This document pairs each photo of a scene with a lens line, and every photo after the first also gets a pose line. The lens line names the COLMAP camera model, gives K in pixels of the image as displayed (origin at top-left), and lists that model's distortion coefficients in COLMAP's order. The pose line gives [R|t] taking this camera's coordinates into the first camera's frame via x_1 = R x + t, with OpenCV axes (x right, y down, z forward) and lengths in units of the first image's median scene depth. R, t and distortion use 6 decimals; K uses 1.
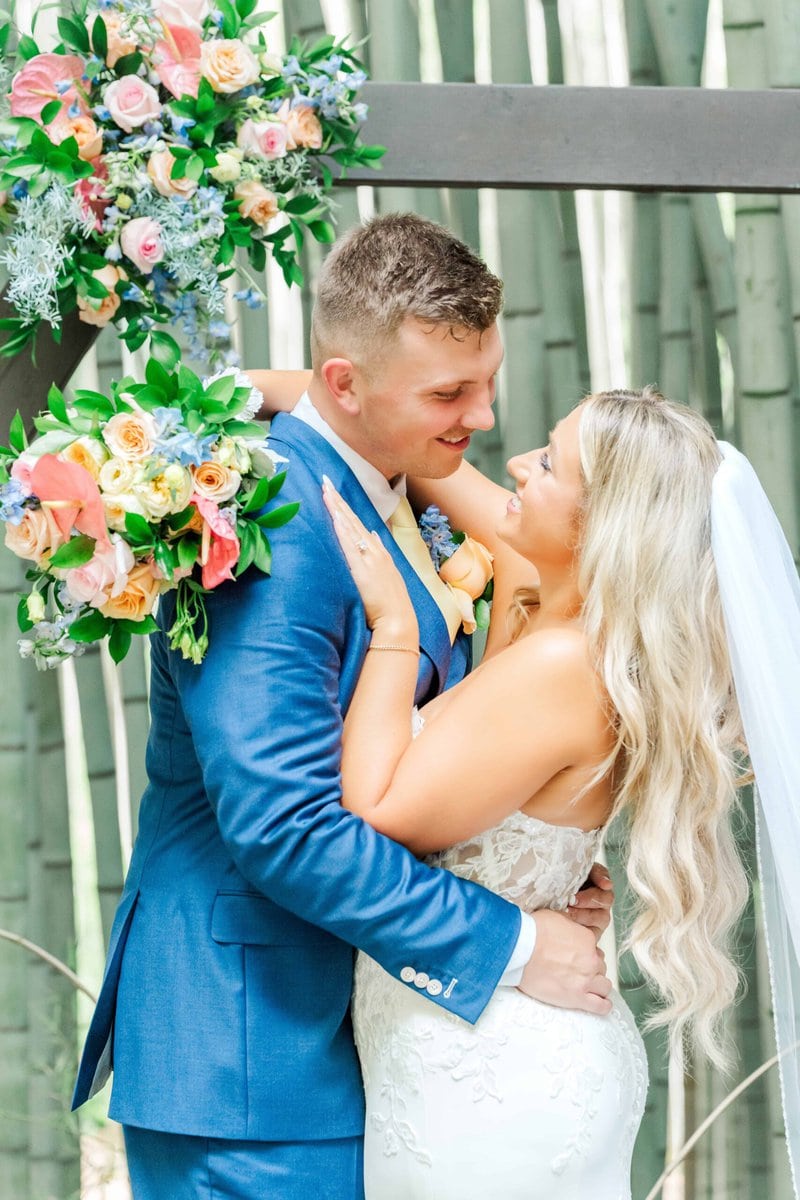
lens RADIAL K [[3736.9, 0, 400.0], [0, 3736.9, 600.0], [0, 0, 1]] dist [0.052228, 1.320515]
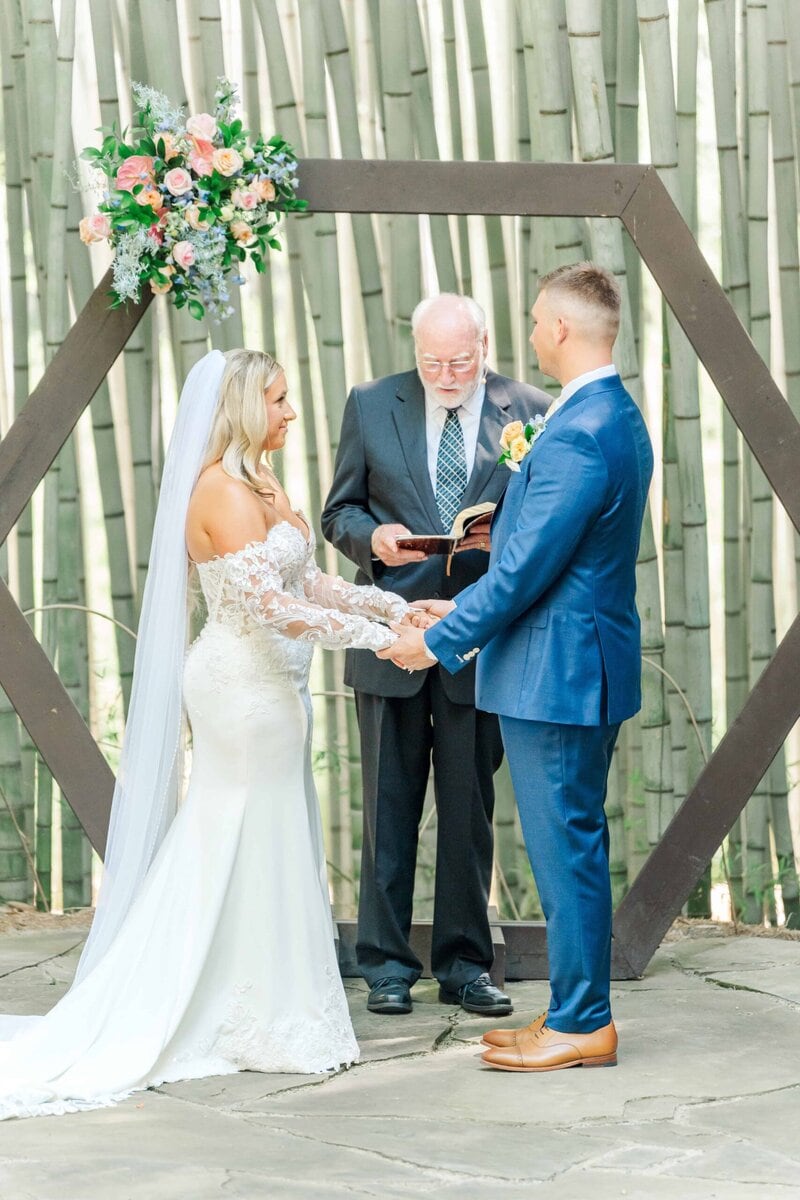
lens RADIAL K [[3736.9, 0, 400.0], [0, 3736.9, 600.0], [0, 0, 1]] dist [0.052228, 1.320515]
pose [[0.999871, -0.004330, 0.015459, 0.013166], [0.003187, 0.997312, 0.073203, -0.057473], [-0.015734, -0.073144, 0.997197, -0.961496]]
